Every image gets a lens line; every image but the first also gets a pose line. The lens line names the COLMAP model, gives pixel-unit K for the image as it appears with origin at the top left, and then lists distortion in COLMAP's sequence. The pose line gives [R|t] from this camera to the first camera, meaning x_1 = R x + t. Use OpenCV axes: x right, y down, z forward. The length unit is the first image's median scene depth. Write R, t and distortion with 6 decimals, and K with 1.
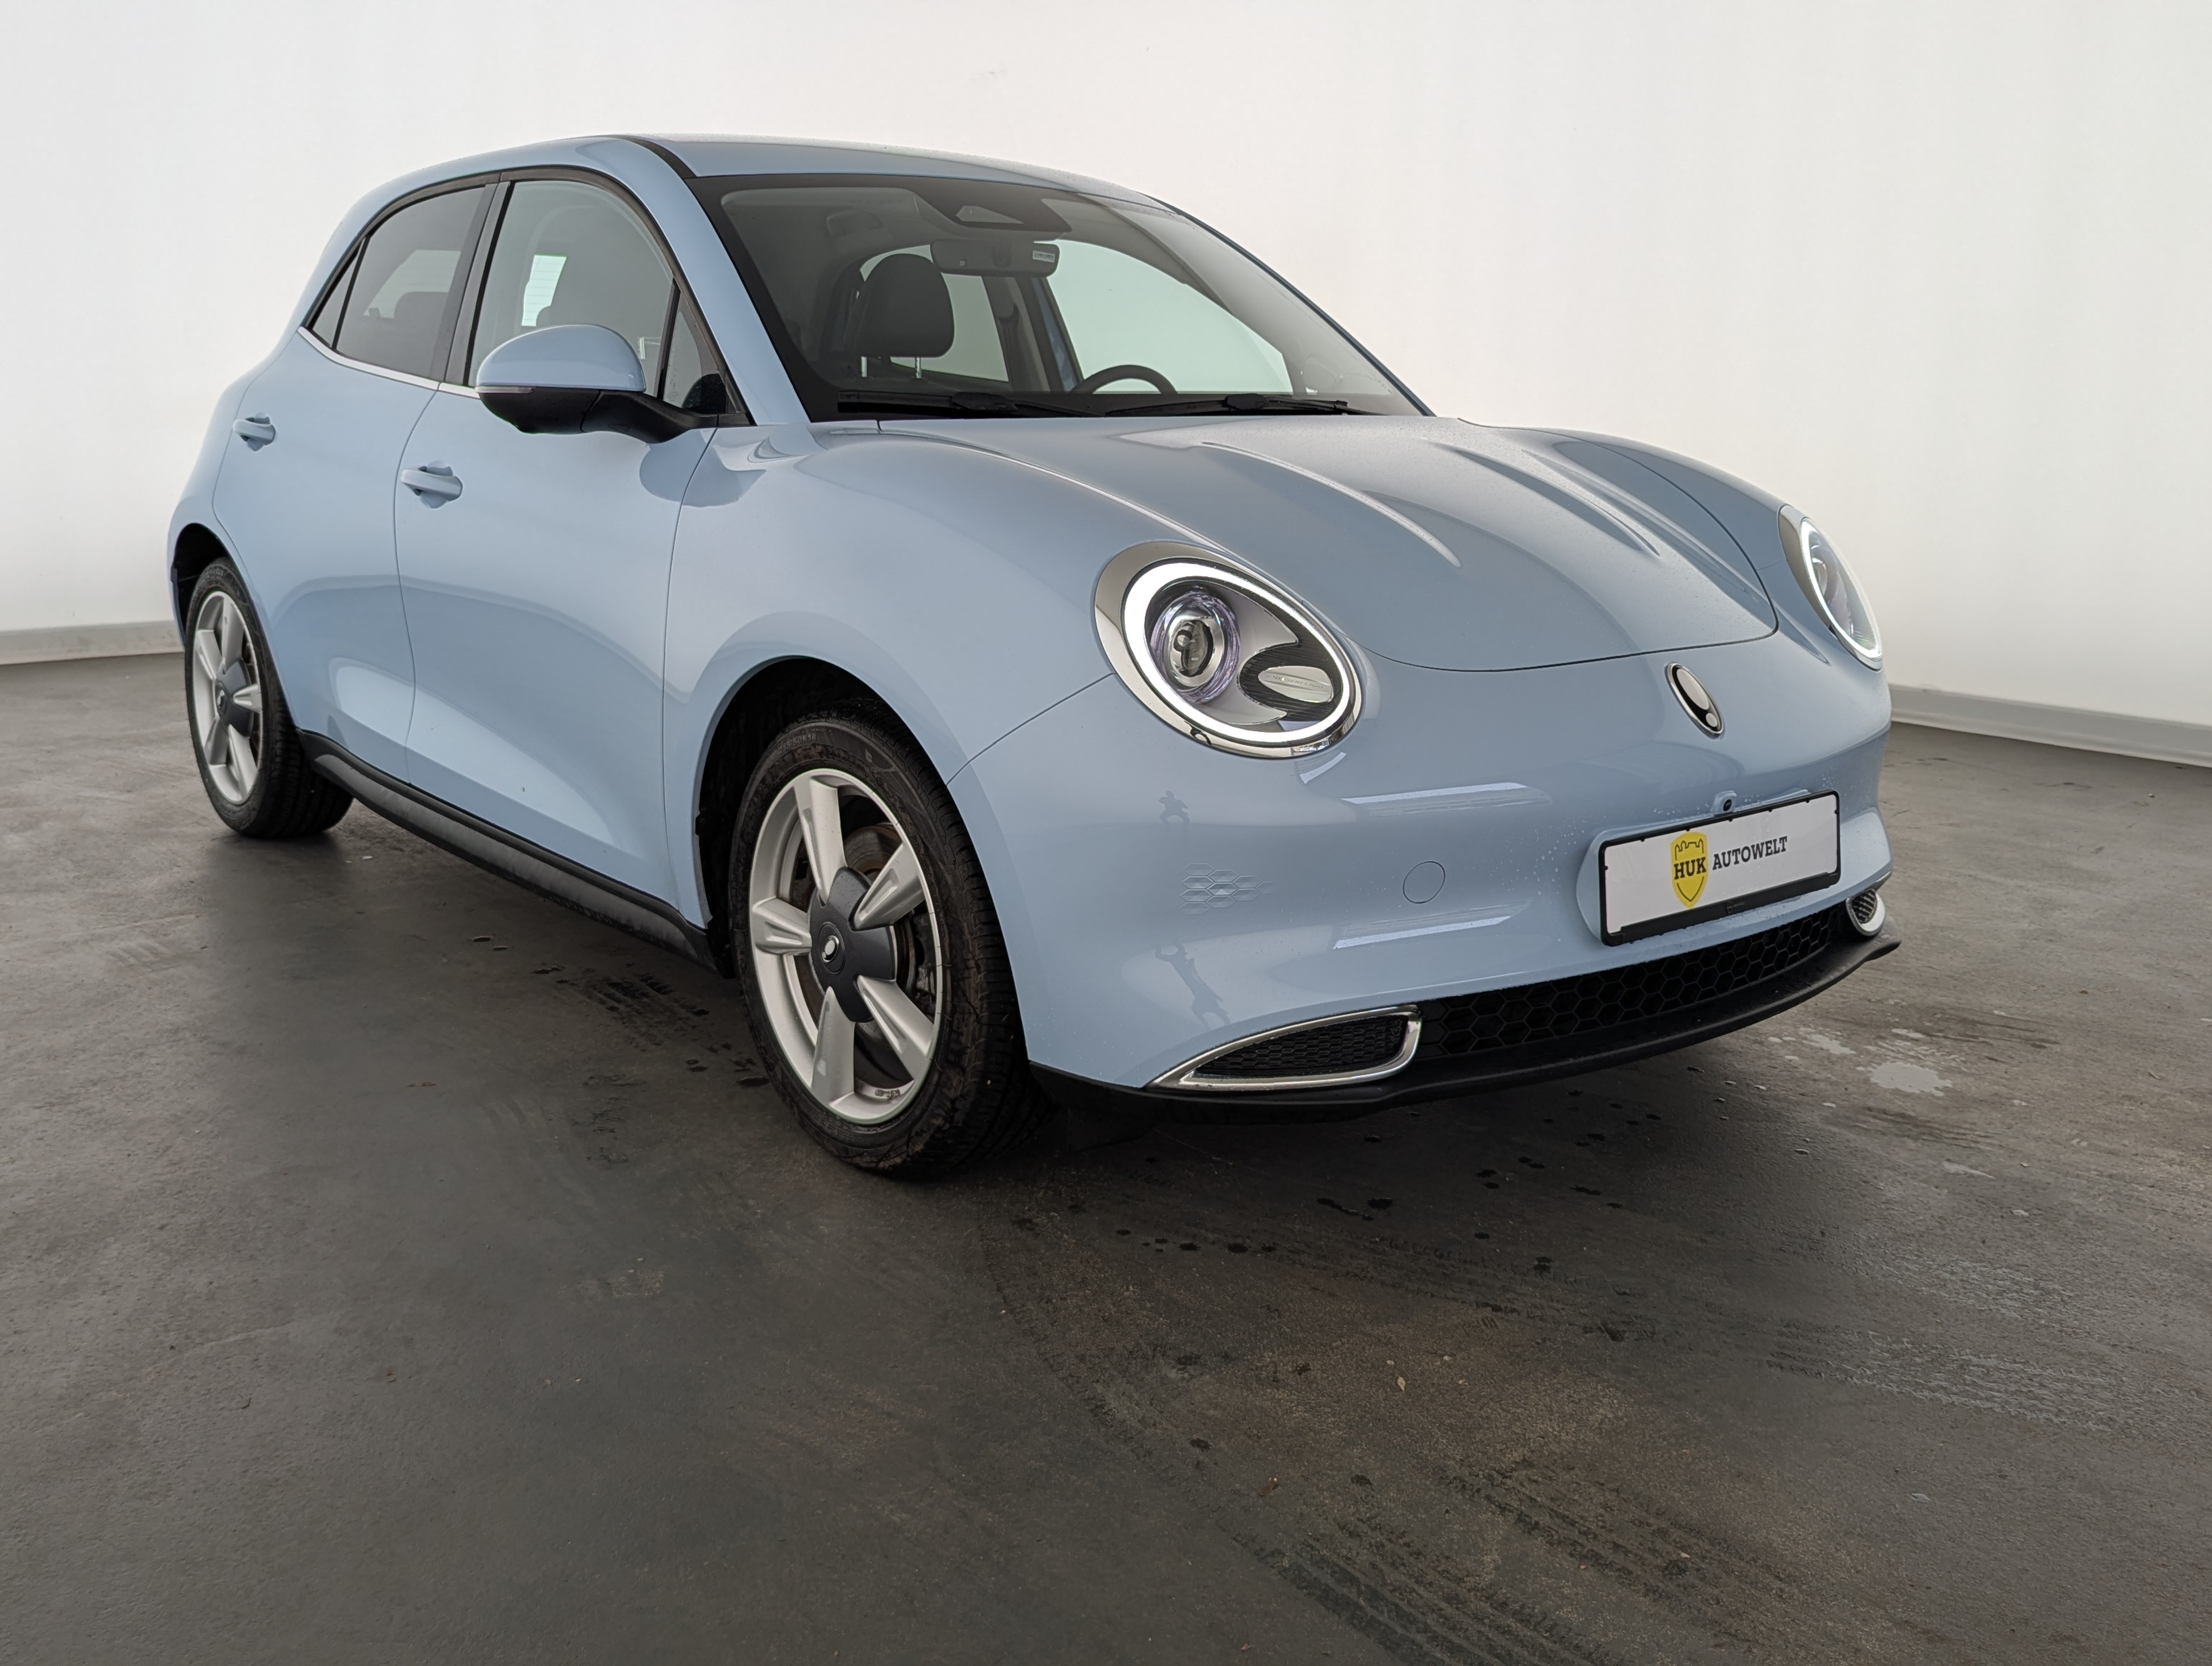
lens RADIAL K [[2043.8, 0, 1021.3], [0, 2043.8, 817.0], [0, 0, 1]] dist [0.013701, 0.000000]
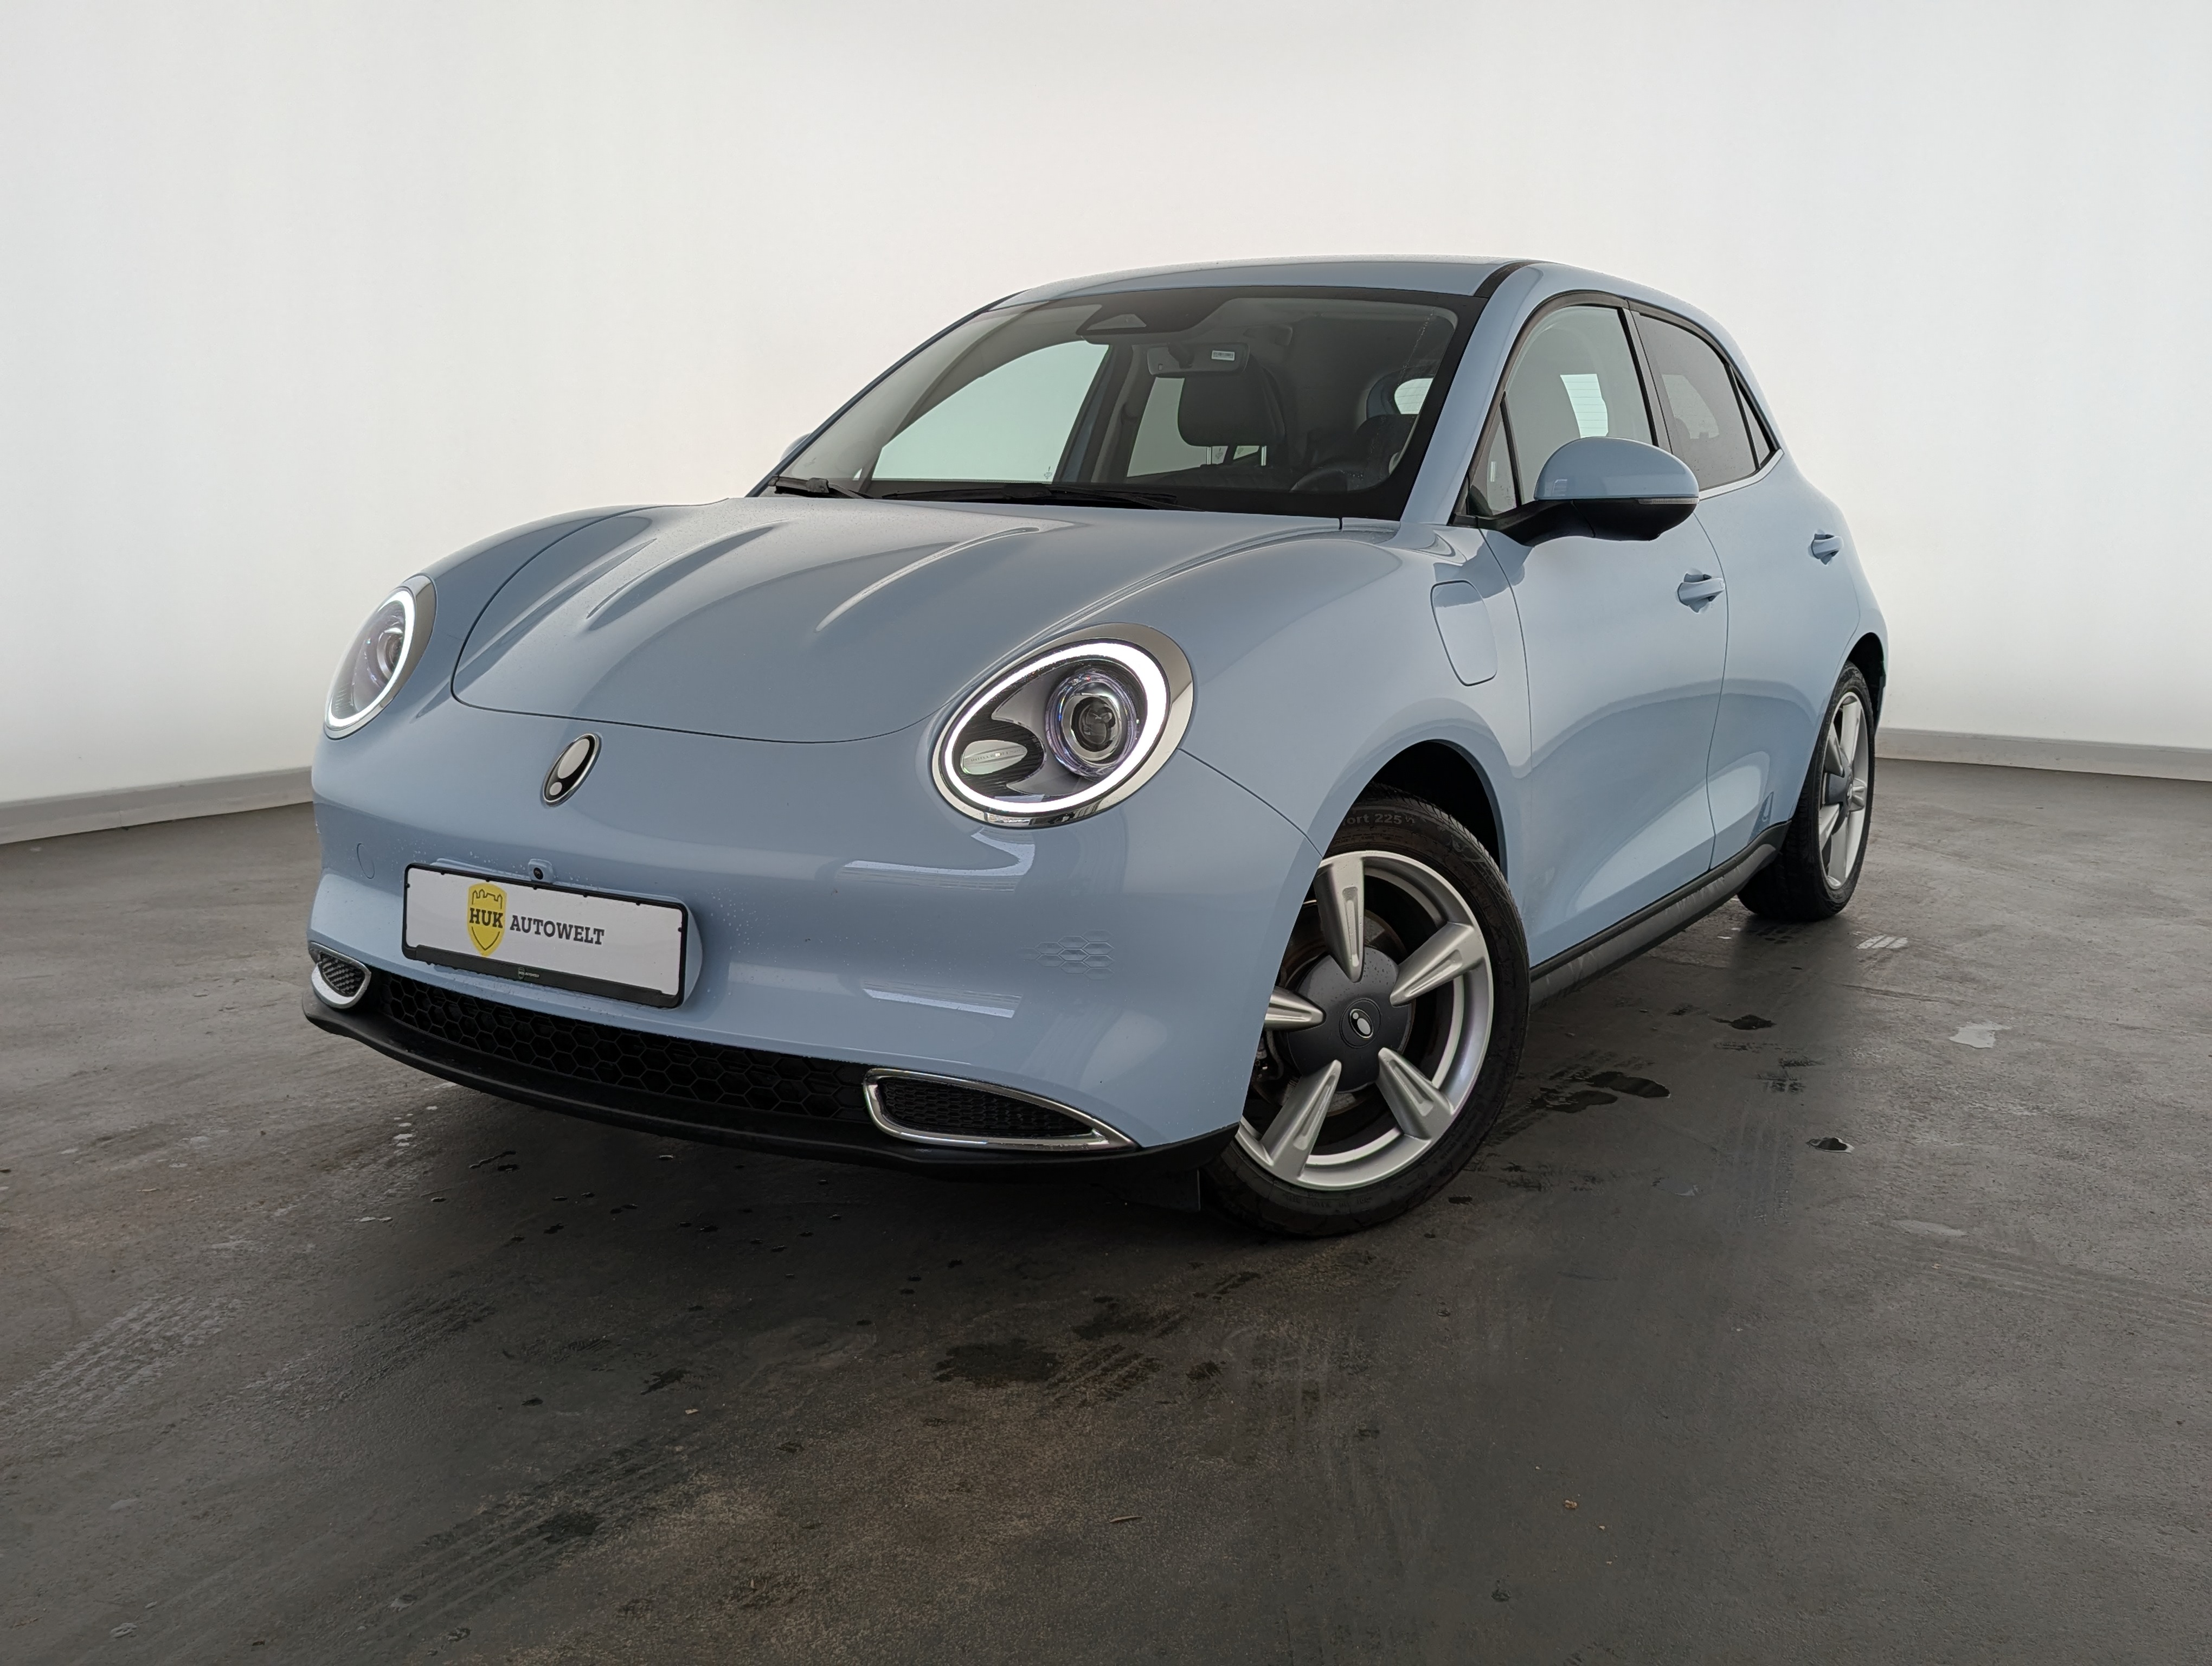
lens RADIAL K [[2043.8, 0, 1099.1], [0, 2043.8, 819.8], [0, 0, 1]] dist [0.013701, 0.000000]
pose [[0.359437, 0.159737, -0.919396, 1.373973], [-0.215058, 0.972899, 0.084955, -0.177649], [0.908050, 0.167188, 0.384049, 0.862758]]
